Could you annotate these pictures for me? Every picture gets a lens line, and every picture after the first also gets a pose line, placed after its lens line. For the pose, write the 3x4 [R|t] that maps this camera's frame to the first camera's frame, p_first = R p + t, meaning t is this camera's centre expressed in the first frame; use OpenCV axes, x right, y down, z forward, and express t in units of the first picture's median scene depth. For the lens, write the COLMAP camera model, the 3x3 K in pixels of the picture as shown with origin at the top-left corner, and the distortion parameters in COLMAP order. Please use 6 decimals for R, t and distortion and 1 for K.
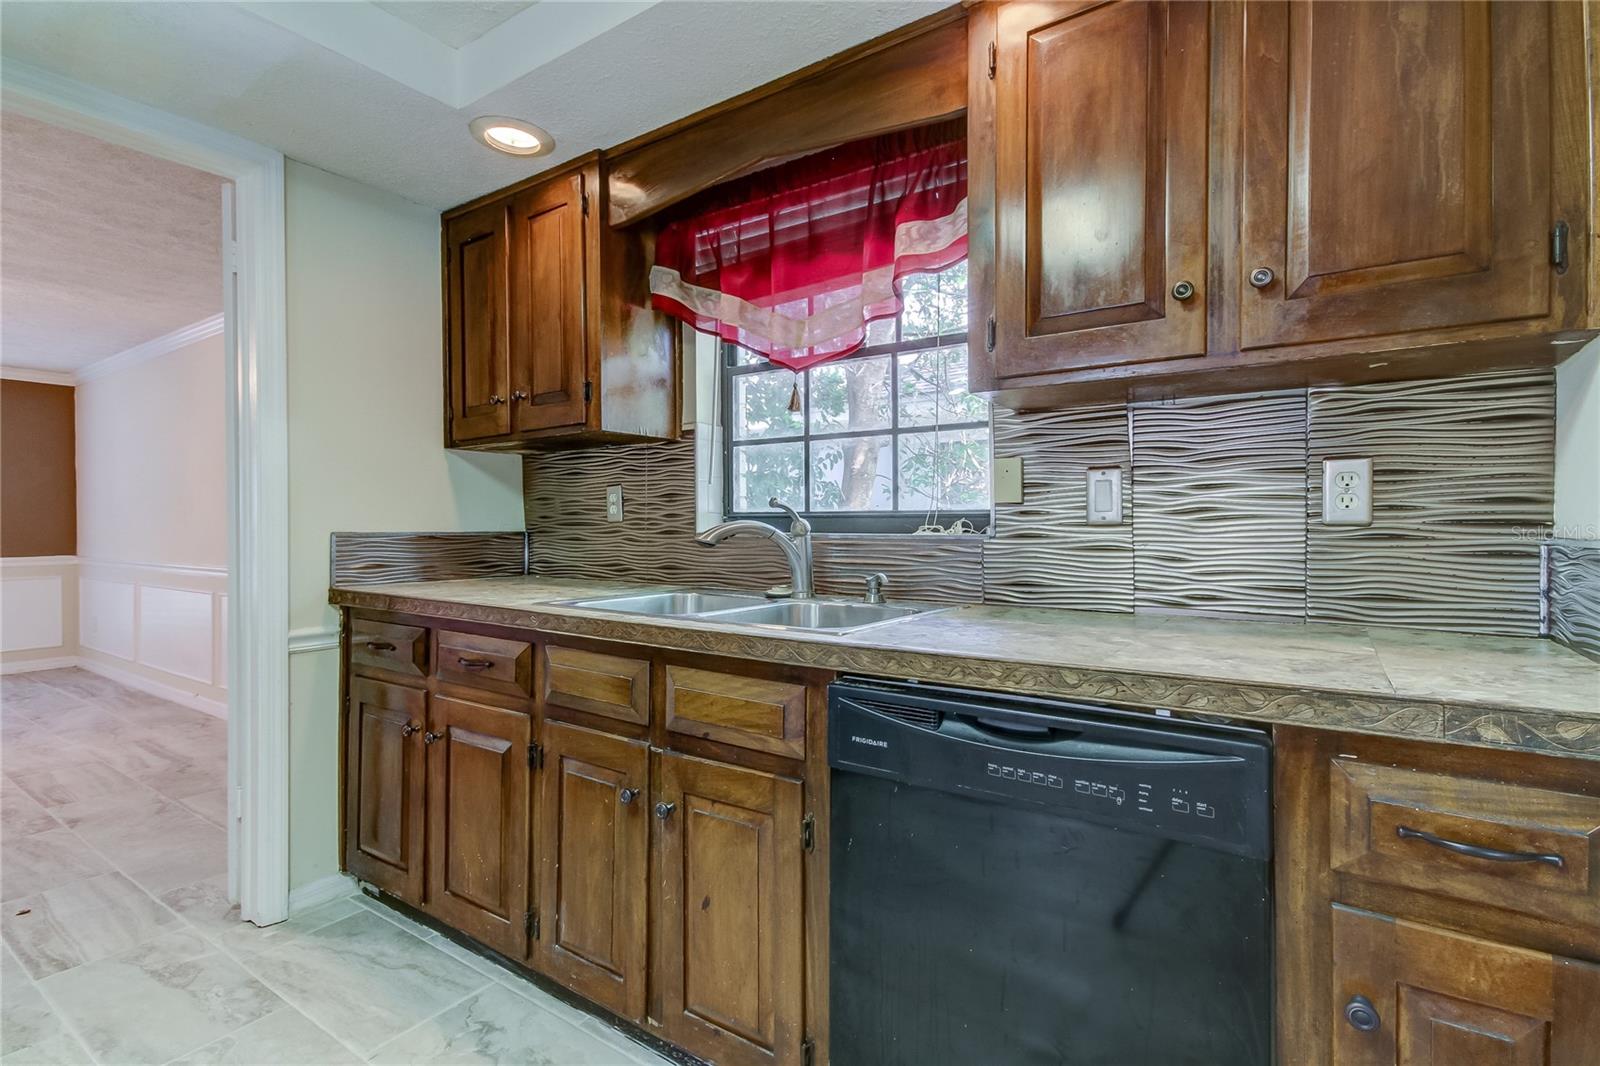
lens RADIAL K [[747.5, 0, 792.9], [0, 747.5, 527.9], [0, 0, 1]] dist [0.013294, -0.001686]
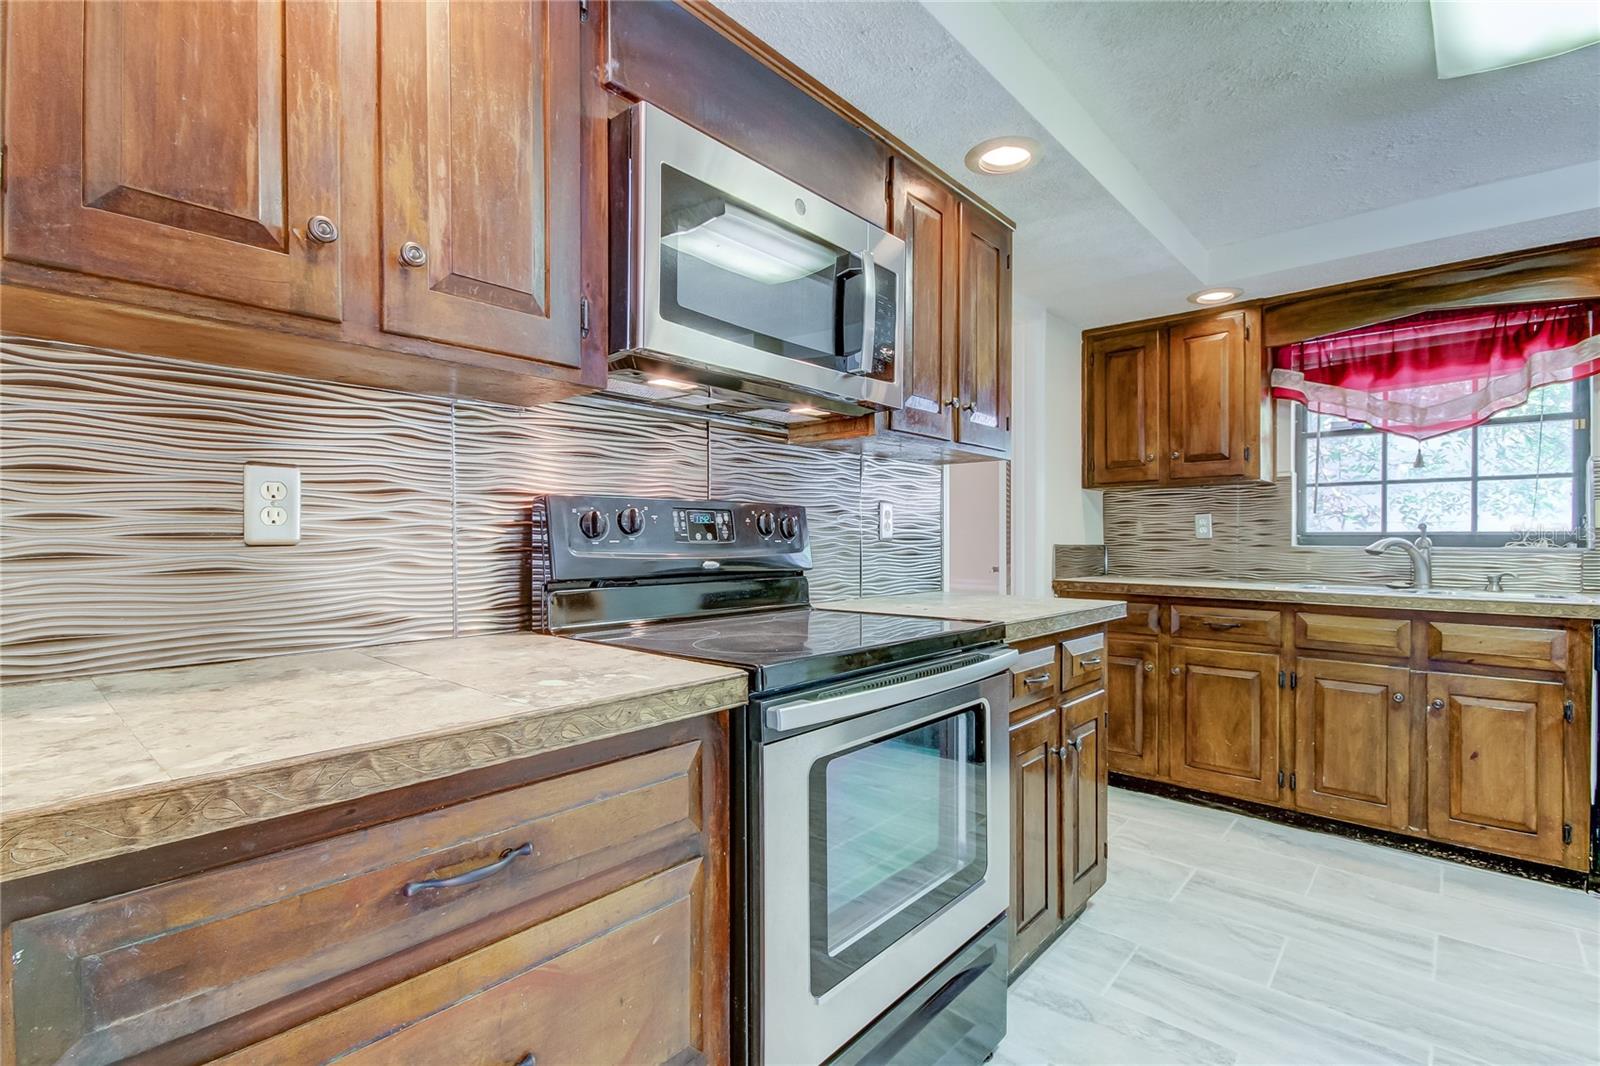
lens RADIAL K [[747.5, 0, 805.3], [0, 747.5, 537.3], [0, 0, 1]] dist [0.013294, -0.001686]
pose [[0.991567, 0.002533, -0.129571, -1.069183], [-0.002901, 0.999992, -0.002652, -0.003397], [0.129564, 0.003006, 0.991567, -0.716251]]
